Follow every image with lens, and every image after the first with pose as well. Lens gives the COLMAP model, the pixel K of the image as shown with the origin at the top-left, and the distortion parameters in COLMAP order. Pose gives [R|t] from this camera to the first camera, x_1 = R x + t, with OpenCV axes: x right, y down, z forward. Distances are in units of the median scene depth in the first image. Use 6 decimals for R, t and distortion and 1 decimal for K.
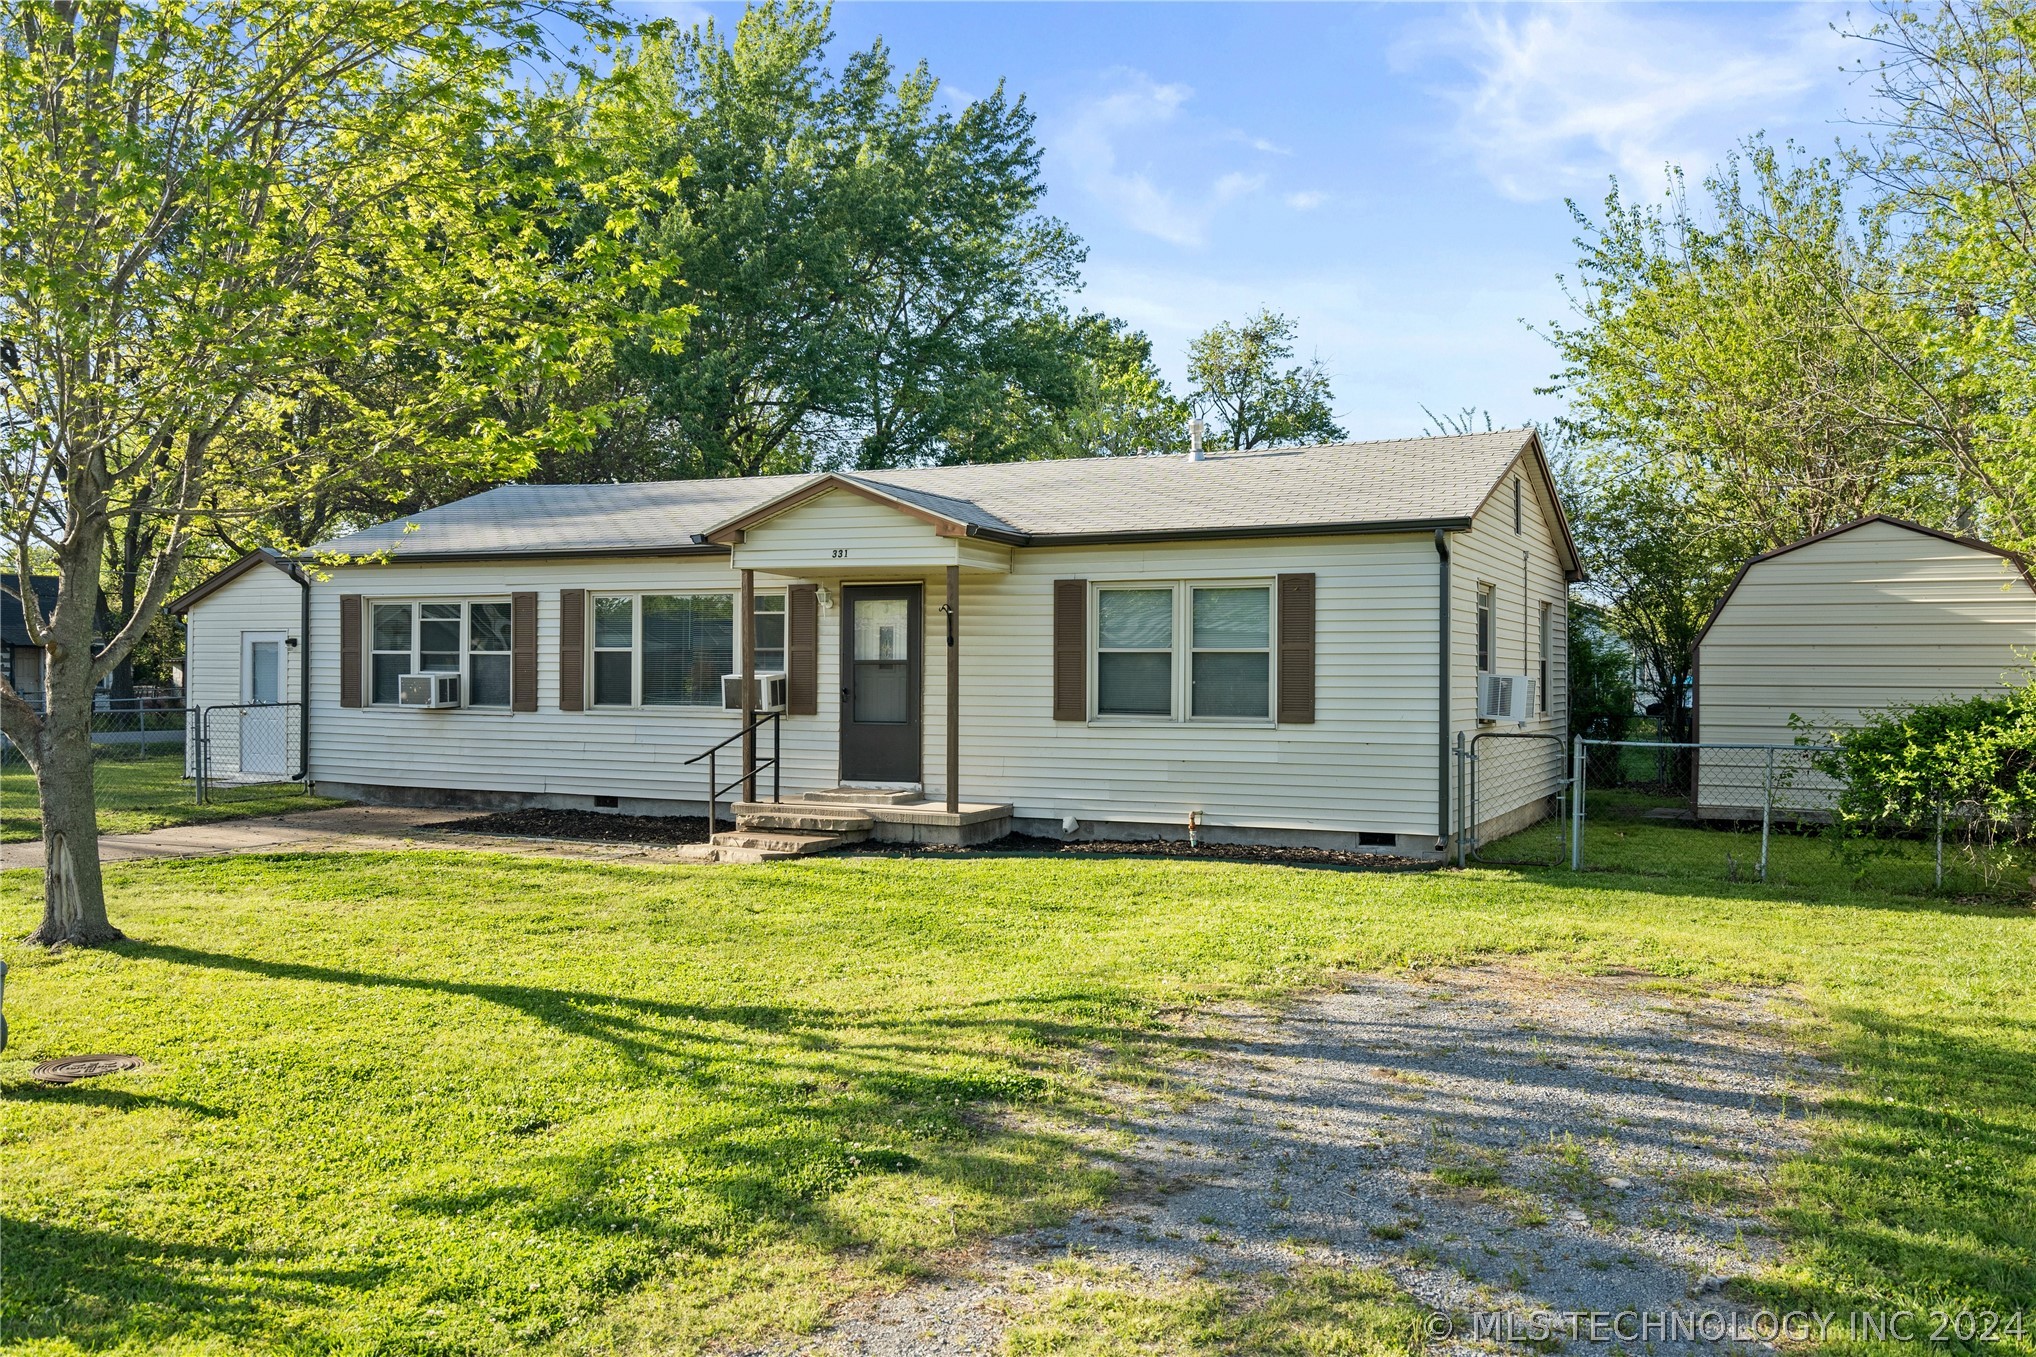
lens RADIAL K [[1621.5, 0, 1027.7], [0, 1621.5, 662.0], [0, 0, 1]] dist [-0.001317, -0.002720]
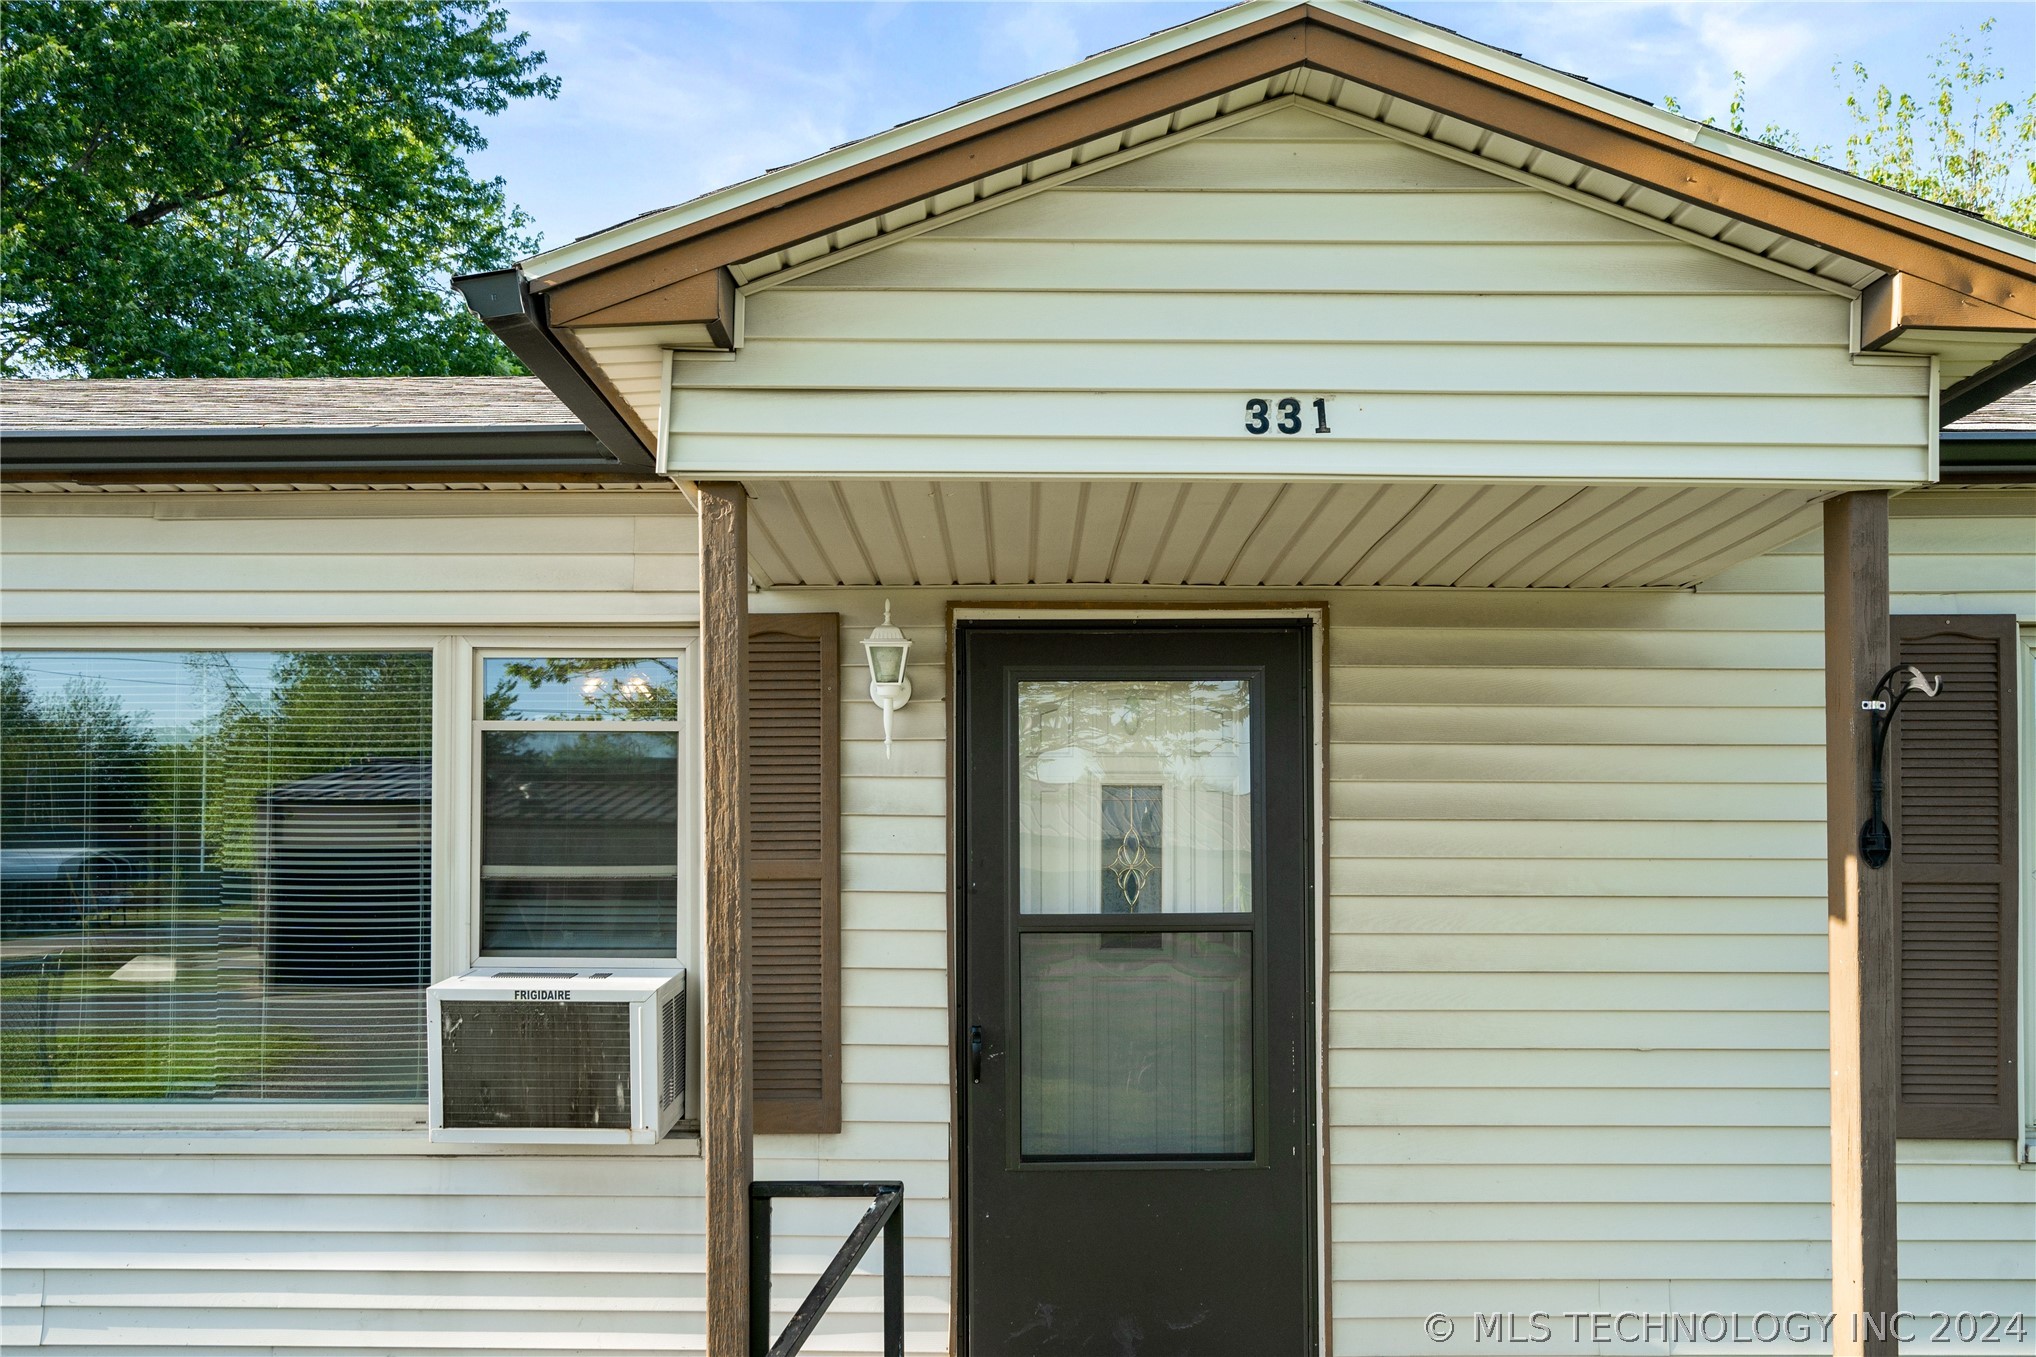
lens RADIAL K [[1755.4, 0, 1013.9], [0, 1755.4, 839.1], [0, 0, 1]] dist [0.012734, -0.003200]
pose [[0.908810, 0.004801, 0.417182, -0.210026], [0.003496, 0.999811, -0.019121, -0.007289], [-0.417195, 0.018836, 0.908622, 0.708563]]
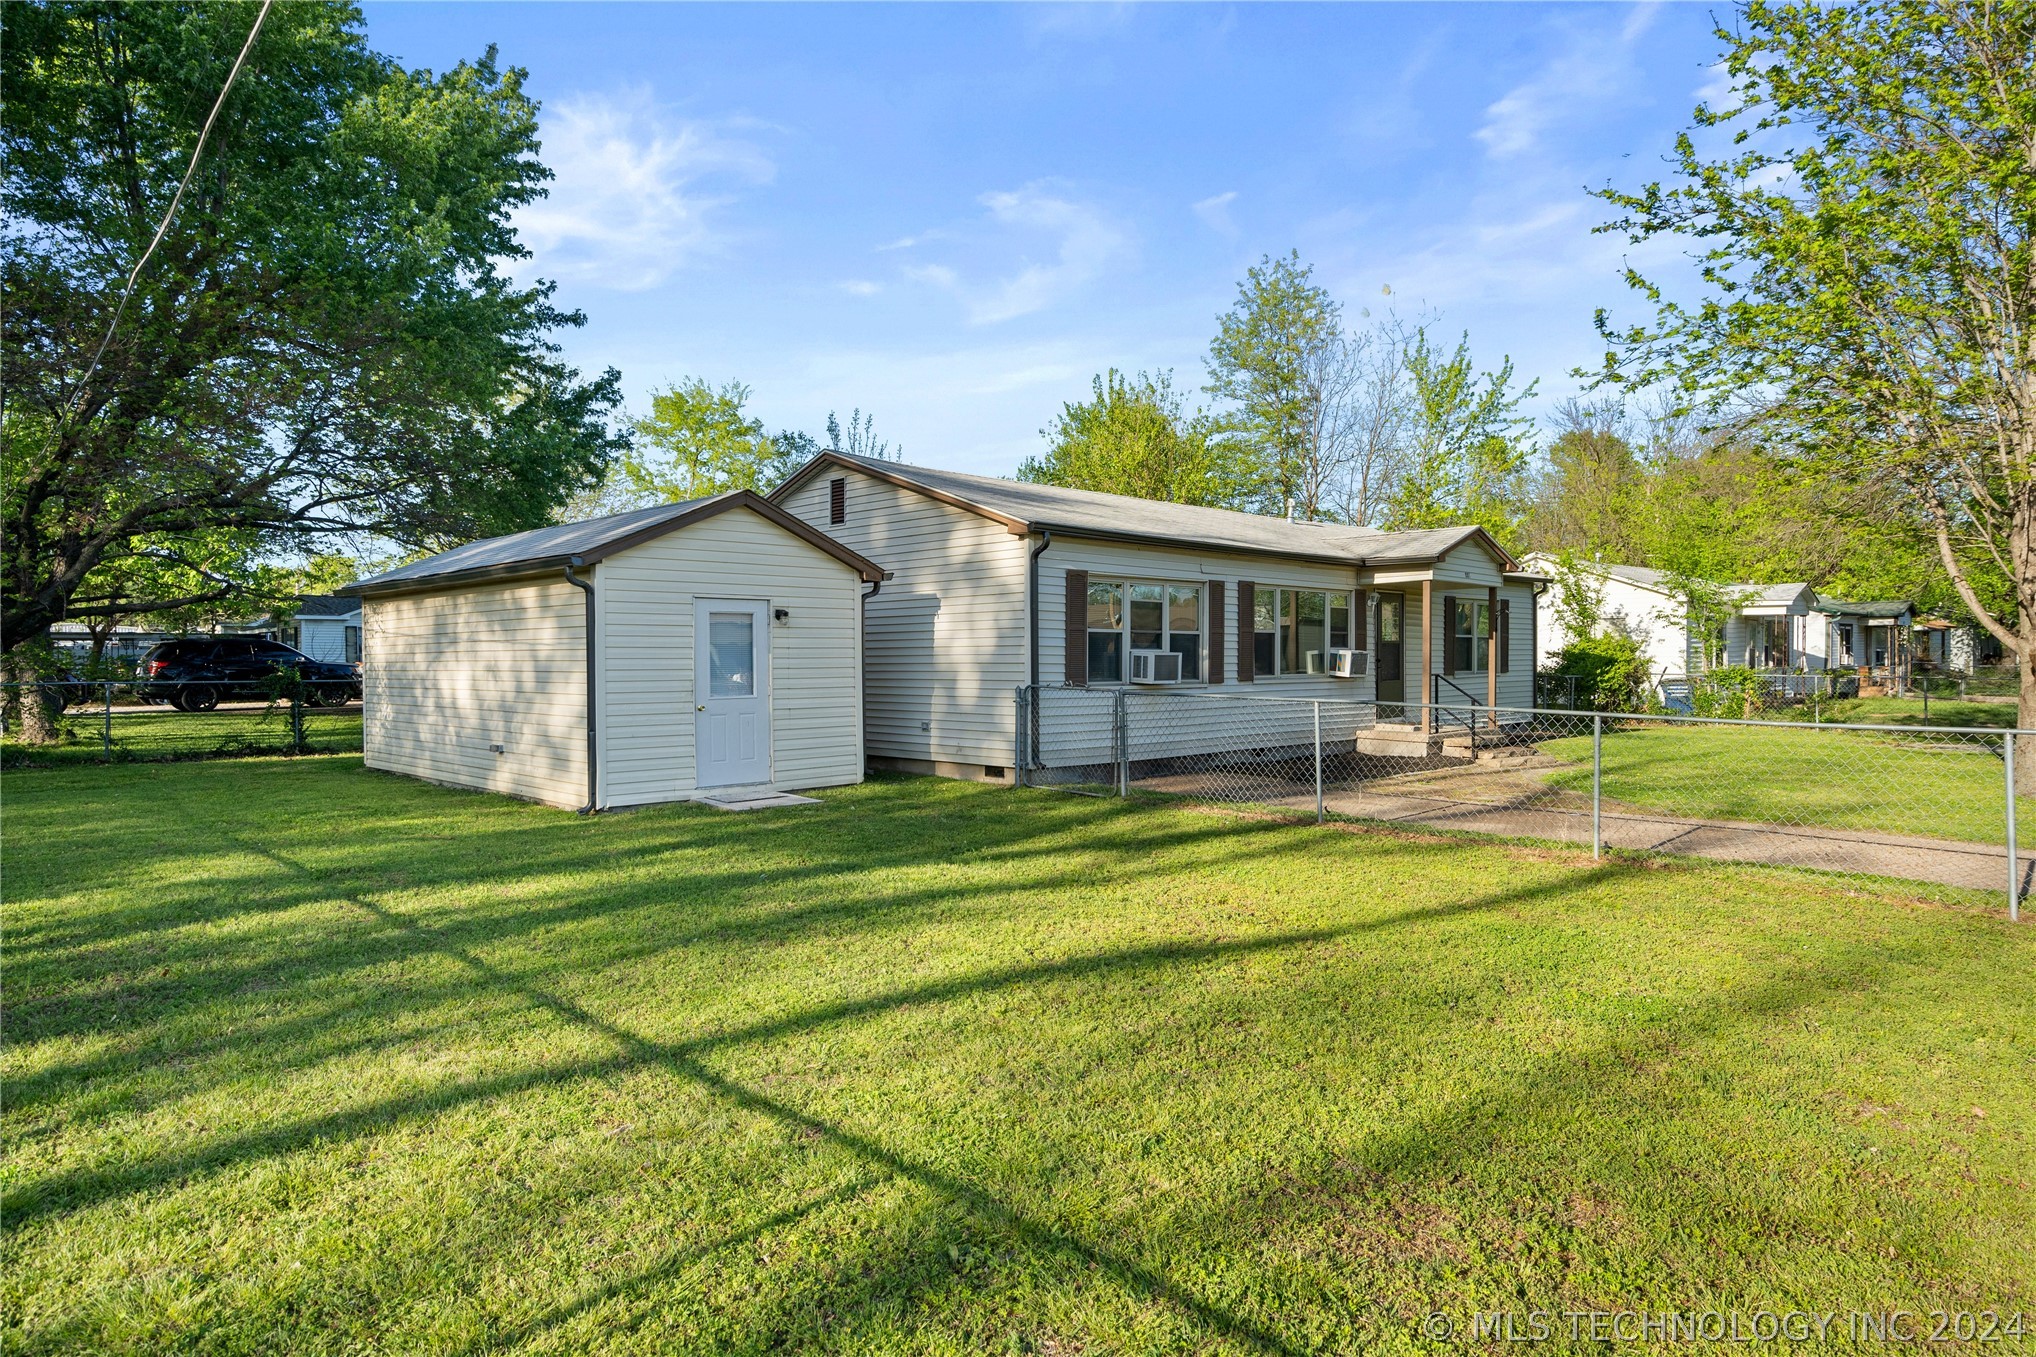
lens RADIAL K [[1176.7, 0, 1013.3], [0, 1176.7, 685.8], [0, 0, 1]] dist [0.002827, 0.002257]
pose [[0.353272, -0.029137, 0.935067, -1.204590], [0.002101, 0.999537, 0.030352, 0.006437], [-0.935518, -0.008758, 0.353170, 0.879481]]
